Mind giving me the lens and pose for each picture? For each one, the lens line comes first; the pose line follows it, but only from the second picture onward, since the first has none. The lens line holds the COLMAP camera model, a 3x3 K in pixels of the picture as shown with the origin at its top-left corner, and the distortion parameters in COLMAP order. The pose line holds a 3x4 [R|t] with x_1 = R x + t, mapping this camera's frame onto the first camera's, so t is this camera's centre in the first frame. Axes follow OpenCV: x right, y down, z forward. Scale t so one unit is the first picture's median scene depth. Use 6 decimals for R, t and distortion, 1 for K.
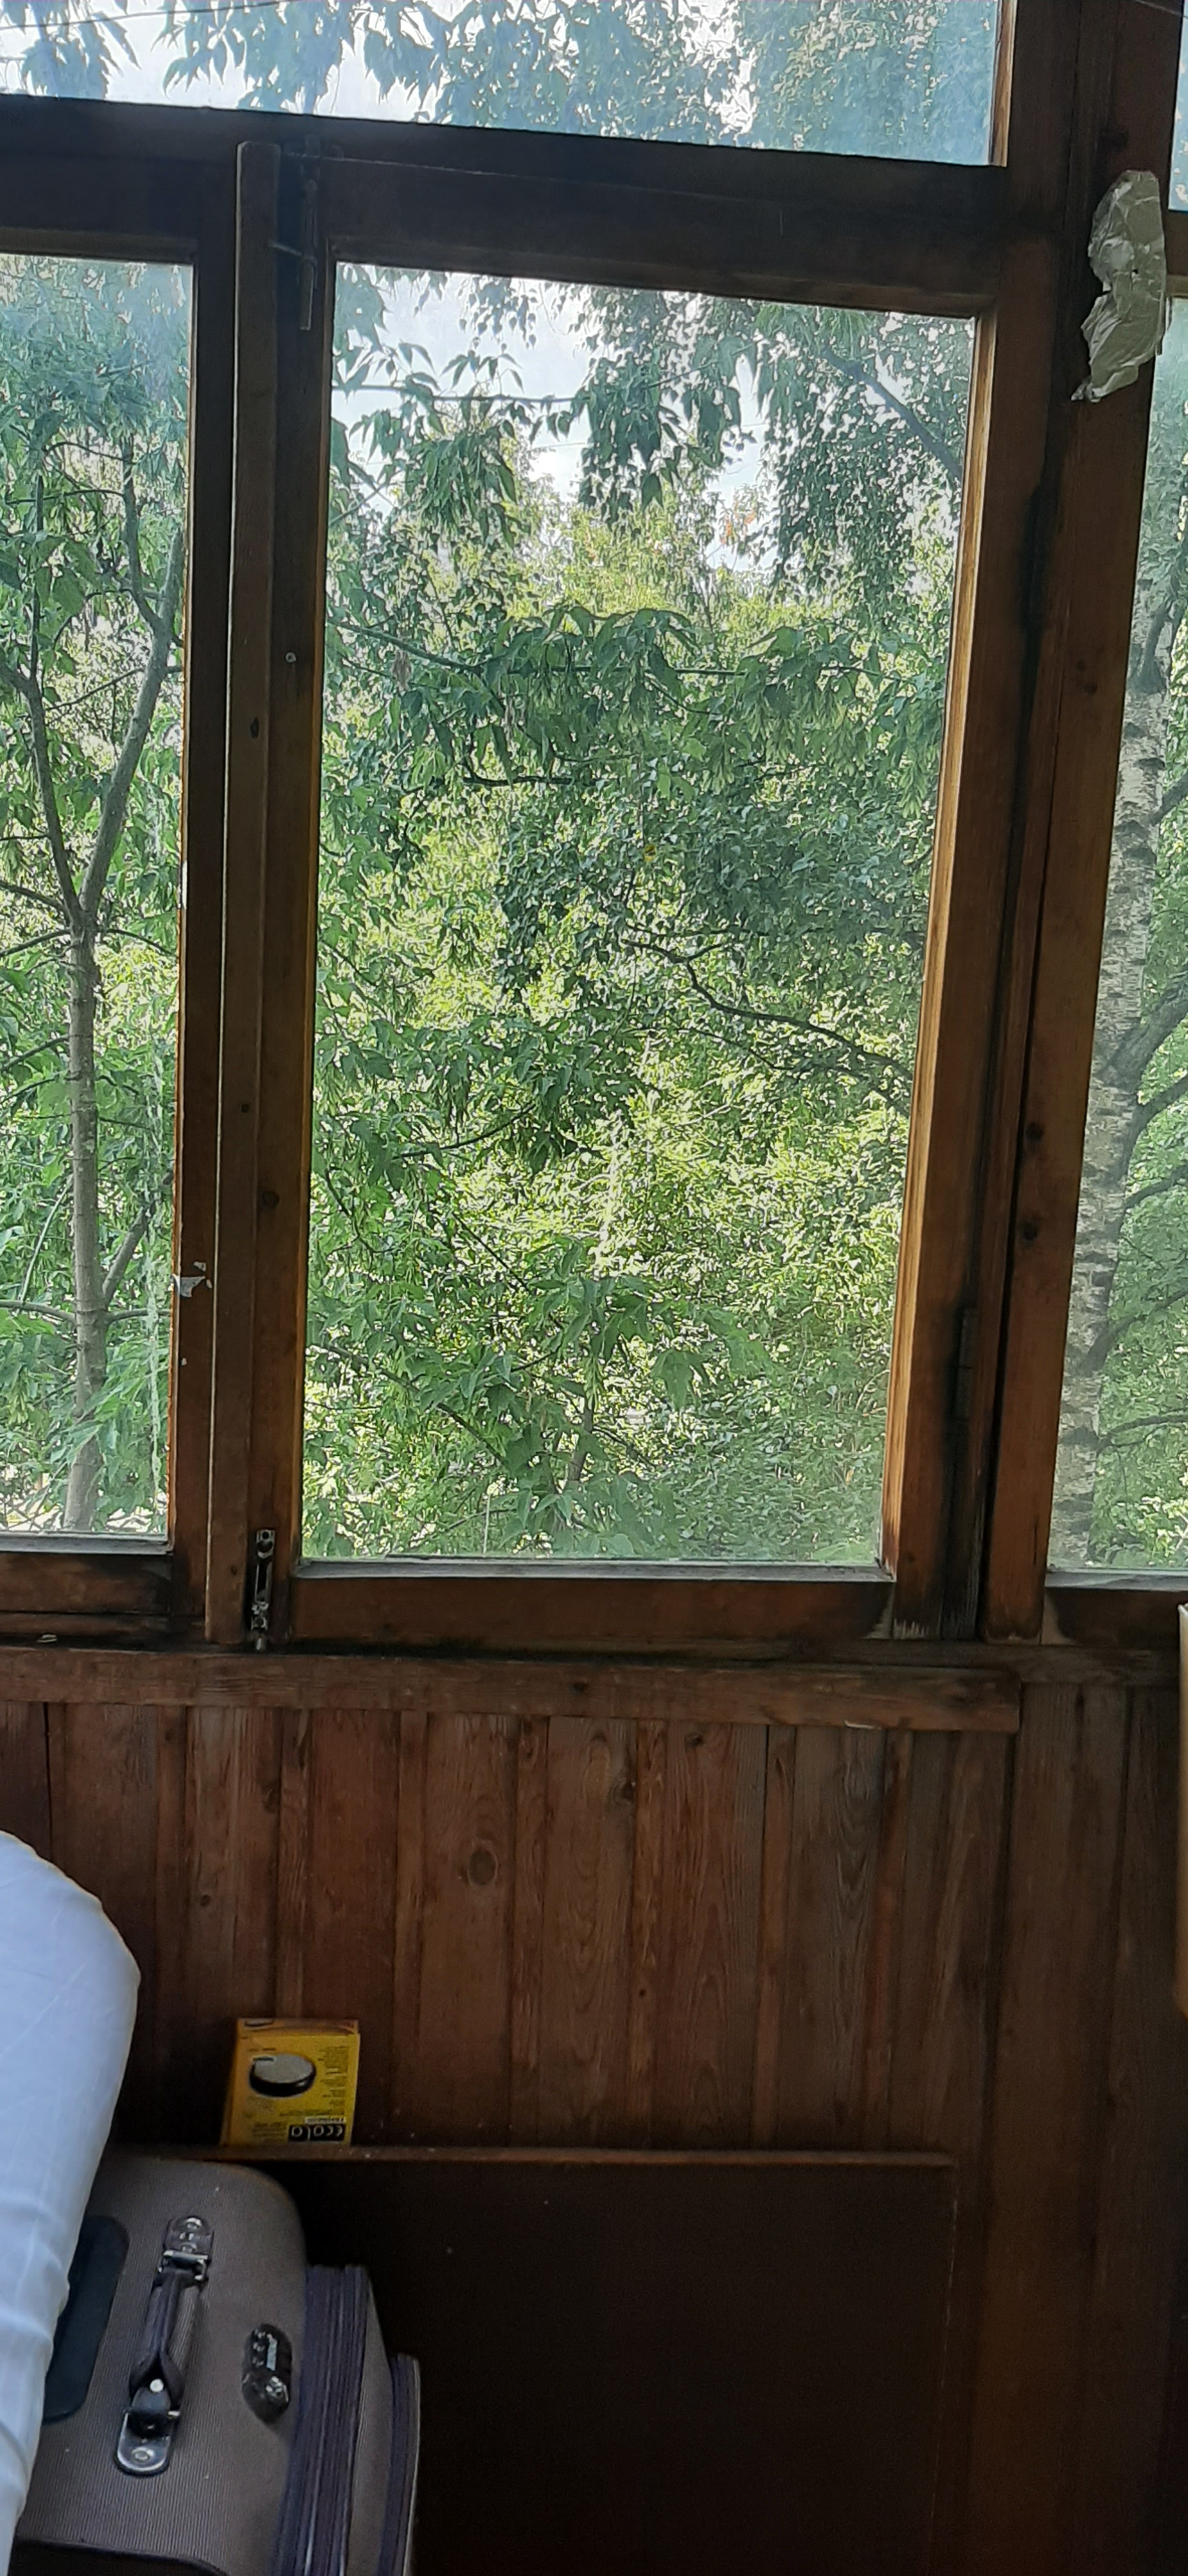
lens RADIAL K [[1935.9, 0, 594.5], [0, 1935.9, 1349.0], [0, 0, 1]] dist [0.058995, -0.107438]
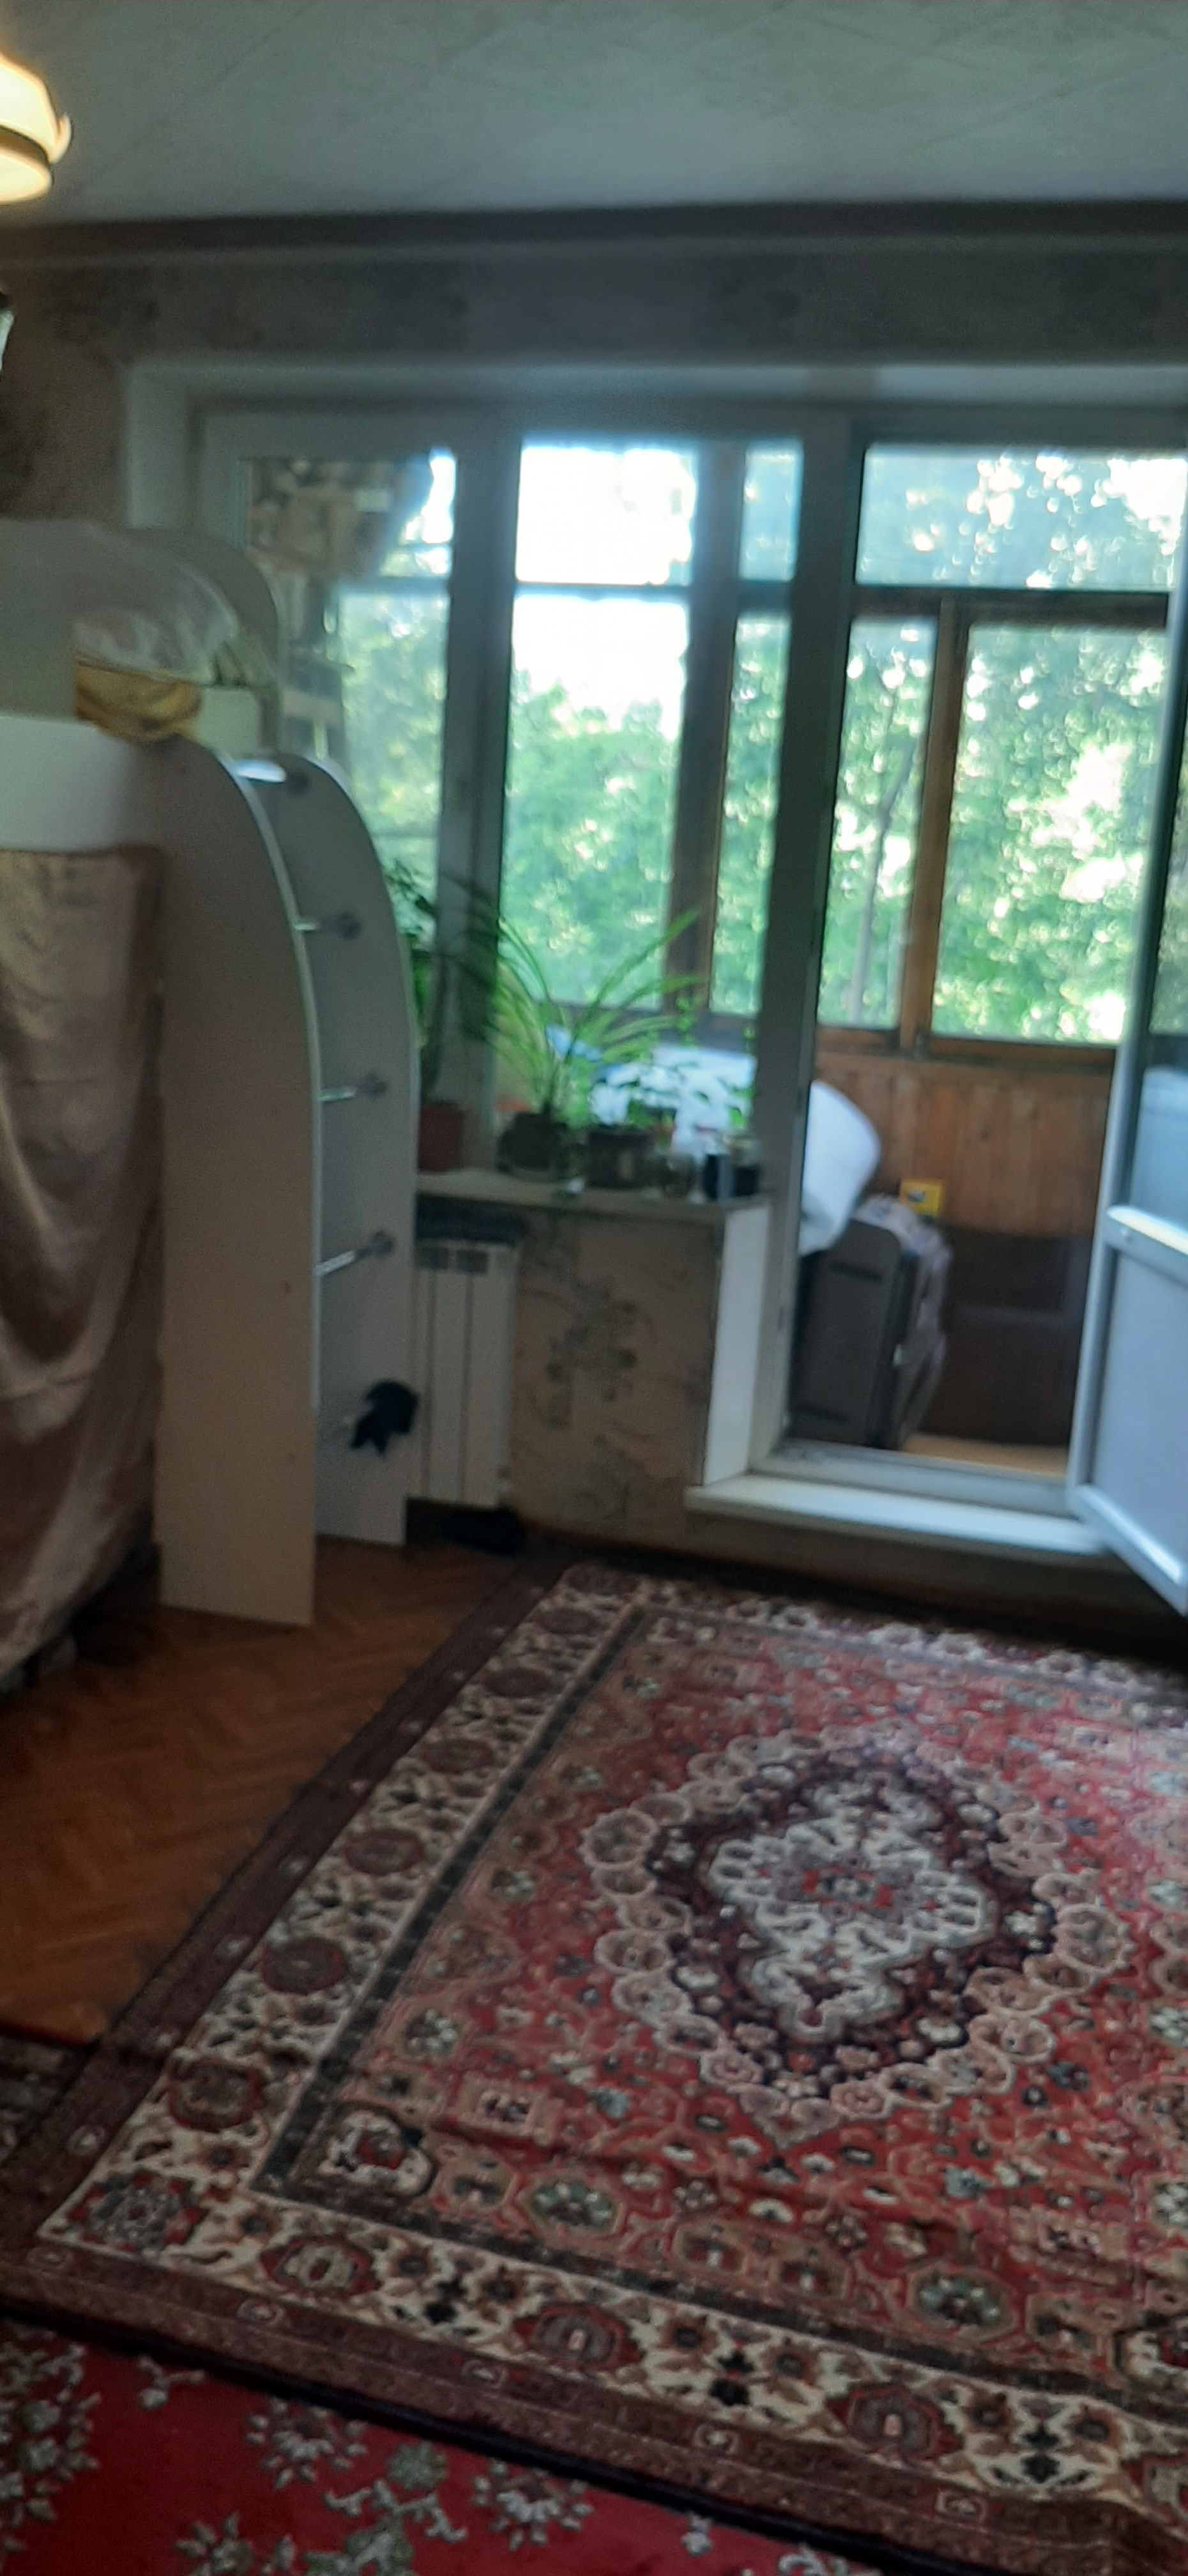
lens RADIAL K [[1935.9, 0, 594.5], [0, 1935.9, 1349.0], [0, 0, 1]] dist [0.058995, -0.107438]
pose [[0.946186, 0.085508, -0.312121, 0.352735], [-0.067410, 0.995382, 0.068342, 0.436685], [0.316524, -0.043624, 0.947581, -2.179642]]
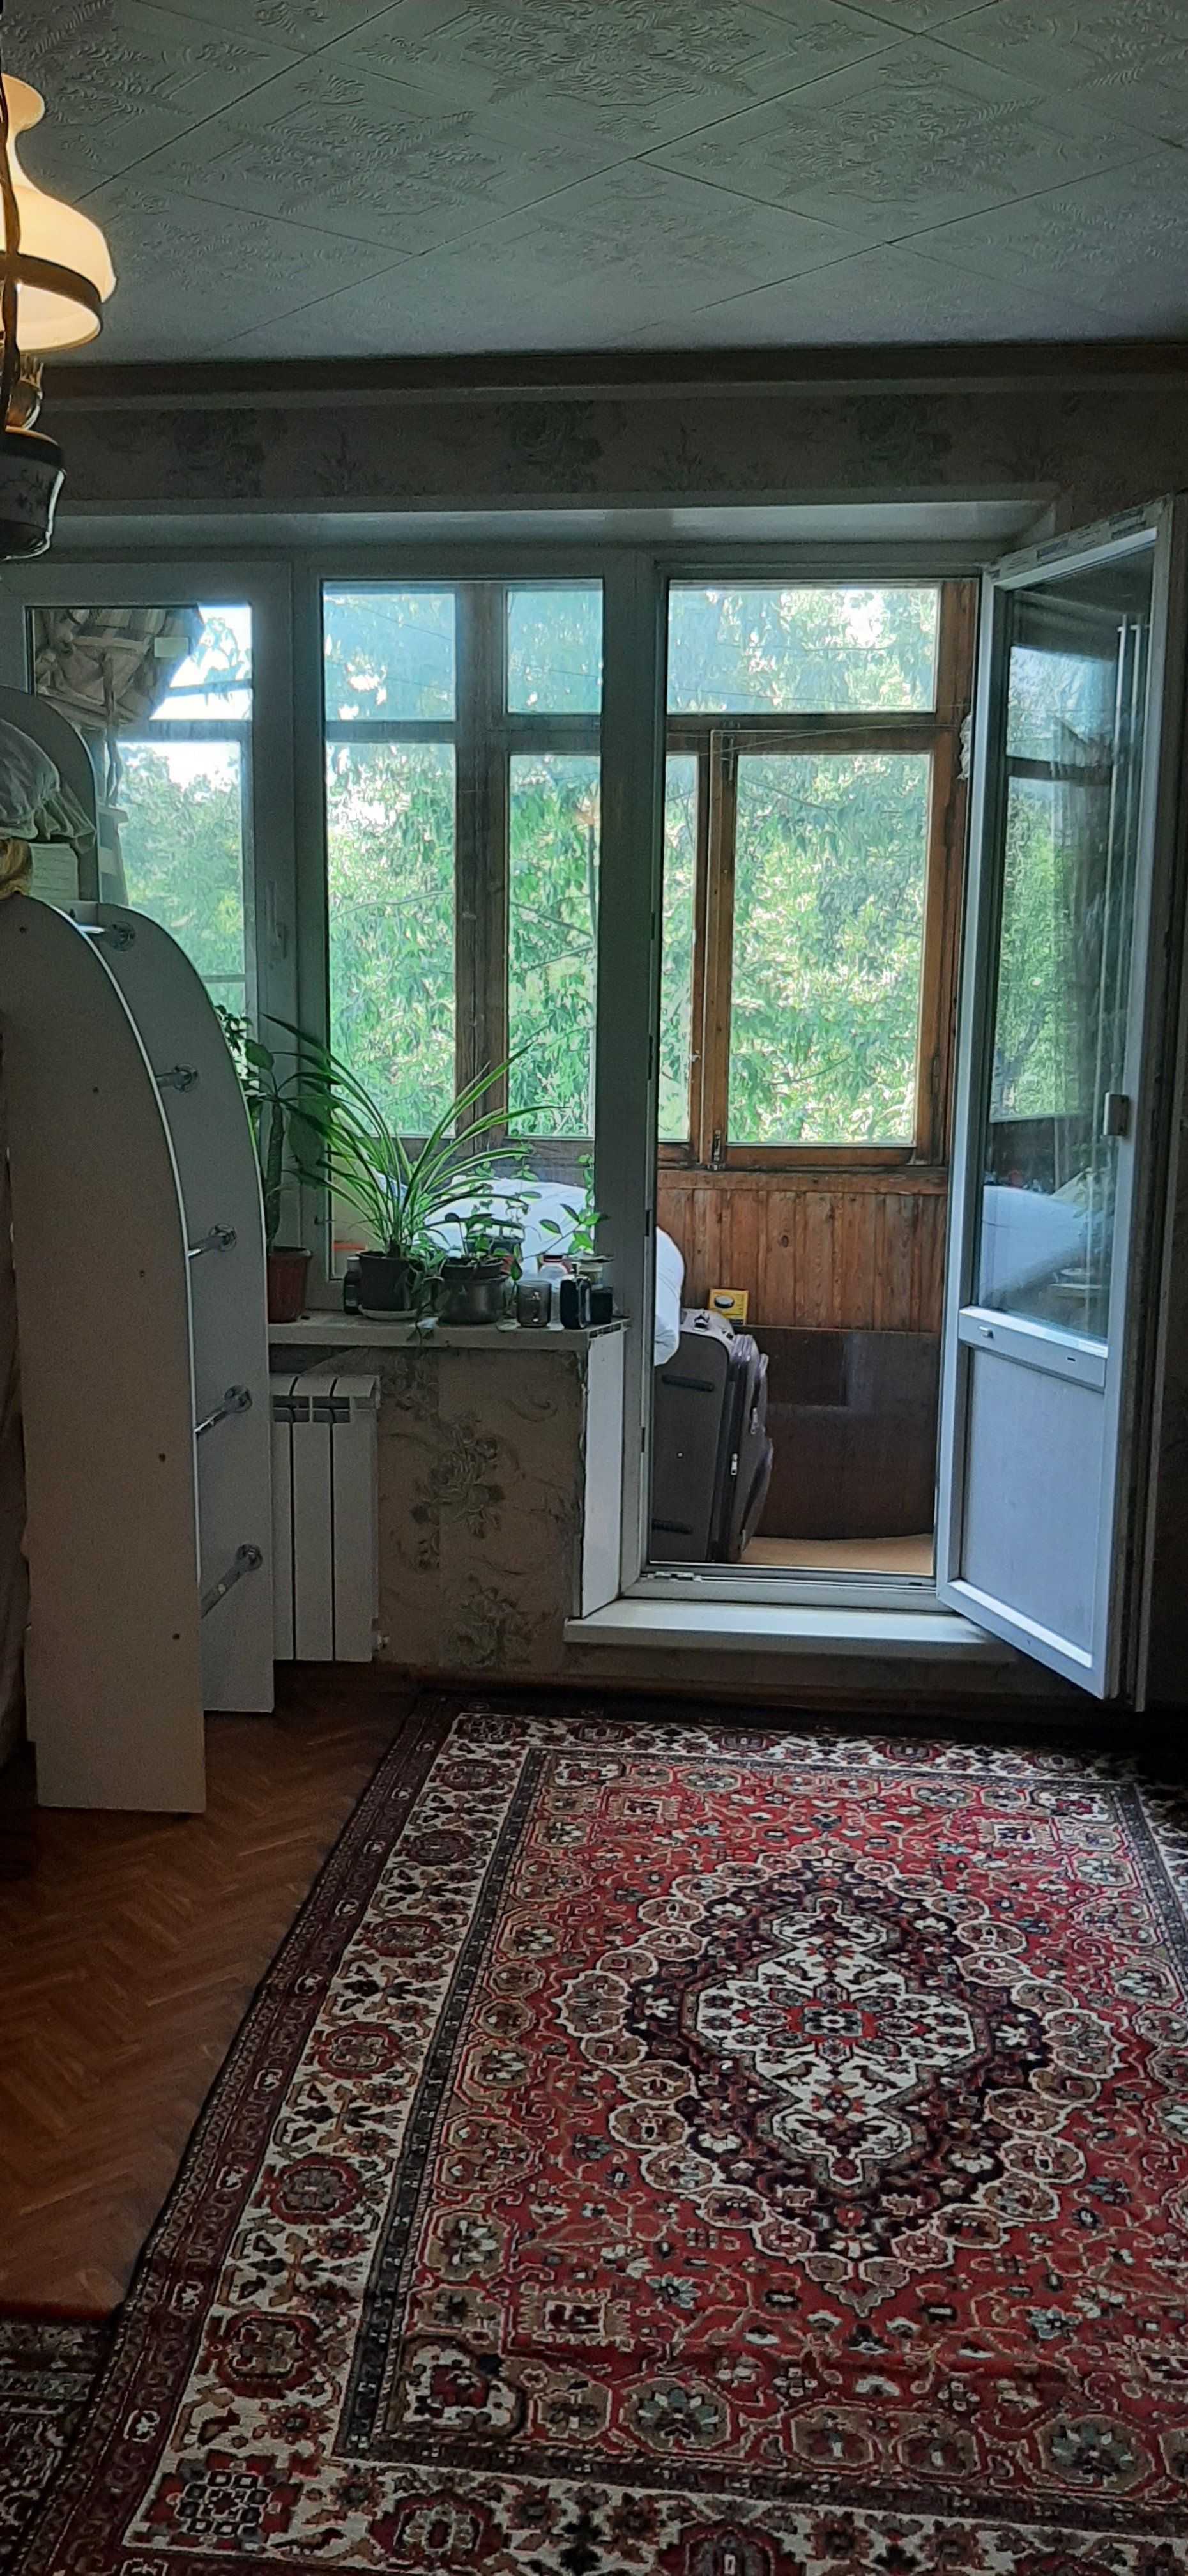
lens RADIAL K [[1935.9, 0, 594.5], [0, 1935.9, 1349.0], [0, 0, 1]] dist [0.058995, -0.107438]
pose [[0.984802, -0.012131, -0.173256, 0.181664], [0.013354, 0.999893, 0.005894, 0.421648], [0.173166, -0.008119, 0.984859, -2.184114]]
